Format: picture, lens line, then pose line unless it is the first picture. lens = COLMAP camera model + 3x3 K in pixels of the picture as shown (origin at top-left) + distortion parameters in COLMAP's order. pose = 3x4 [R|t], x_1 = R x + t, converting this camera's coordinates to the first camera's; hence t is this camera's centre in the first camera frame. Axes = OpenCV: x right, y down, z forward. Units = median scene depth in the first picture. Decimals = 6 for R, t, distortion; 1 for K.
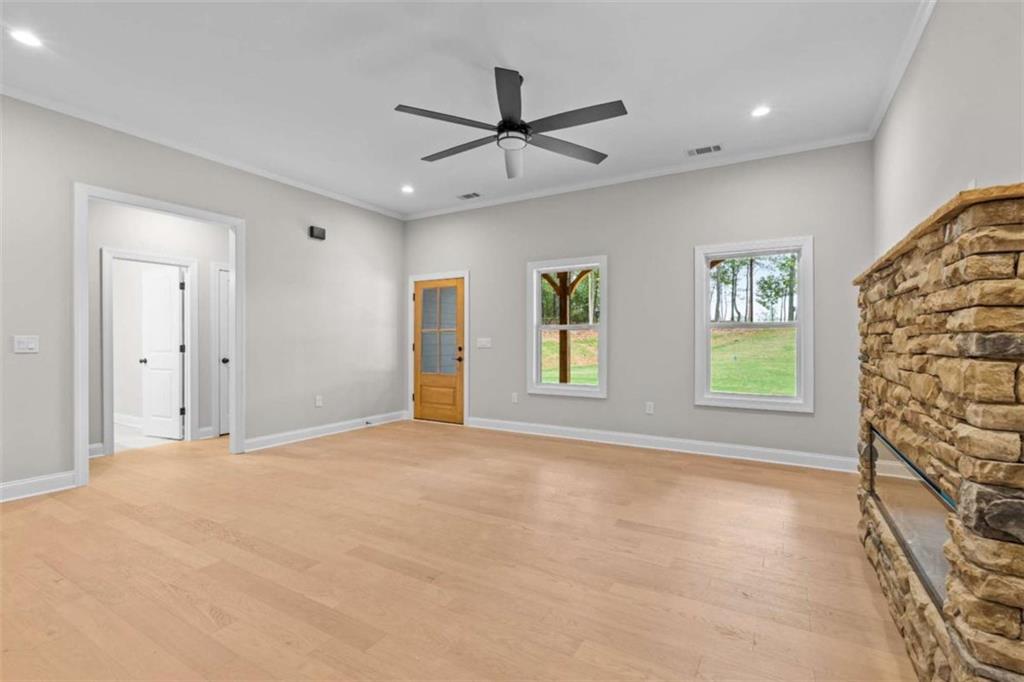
lens RADIAL K [[447.7, 0, 516.1], [0, 447.7, 342.3], [0, 0, 1]] dist [-0.011090, 0.000083]
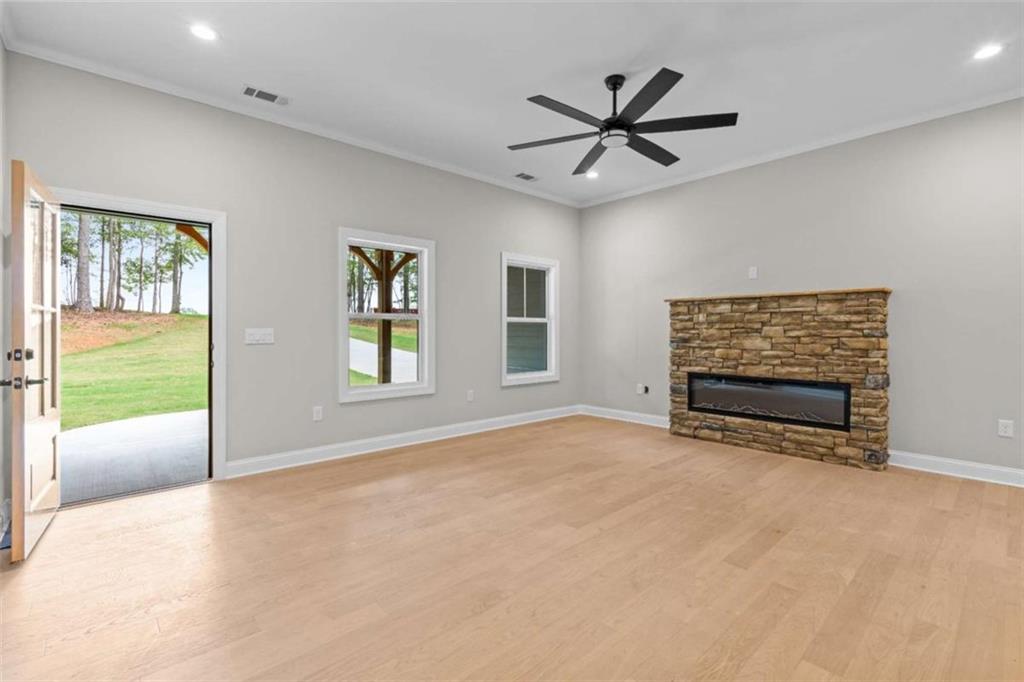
lens RADIAL K [[455.4, 0, 510.6], [0, 455.4, 330.6], [0, 0, 1]] dist [-0.003435, -0.000596]
pose [[0.312782, 0.001373, 0.949824, -0.786292], [0.004975, 0.999983, -0.003083, -0.003350], [-0.949812, 0.005690, 0.312770, 0.651116]]
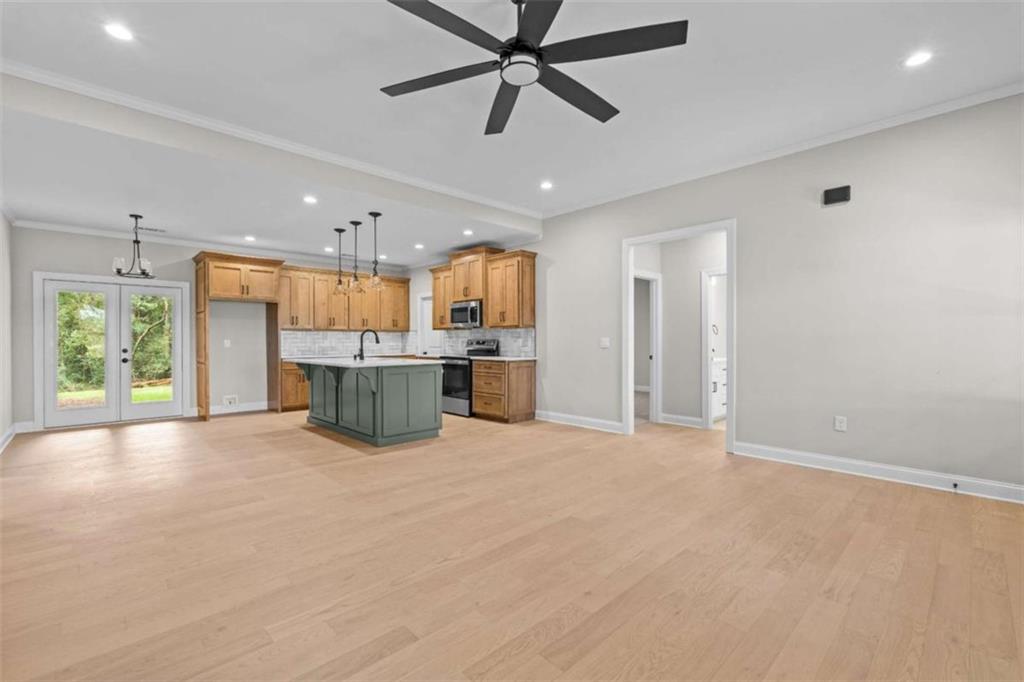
lens RADIAL K [[447.7, 0, 516.1], [0, 447.7, 342.3], [0, 0, 1]] dist [-0.011090, 0.000083]
pose [[-0.271663, 0.004351, -0.962382, 0.513589], [-0.003767, 0.999977, 0.005584, -0.003788], [0.962385, 0.005142, -0.271641, 0.864656]]
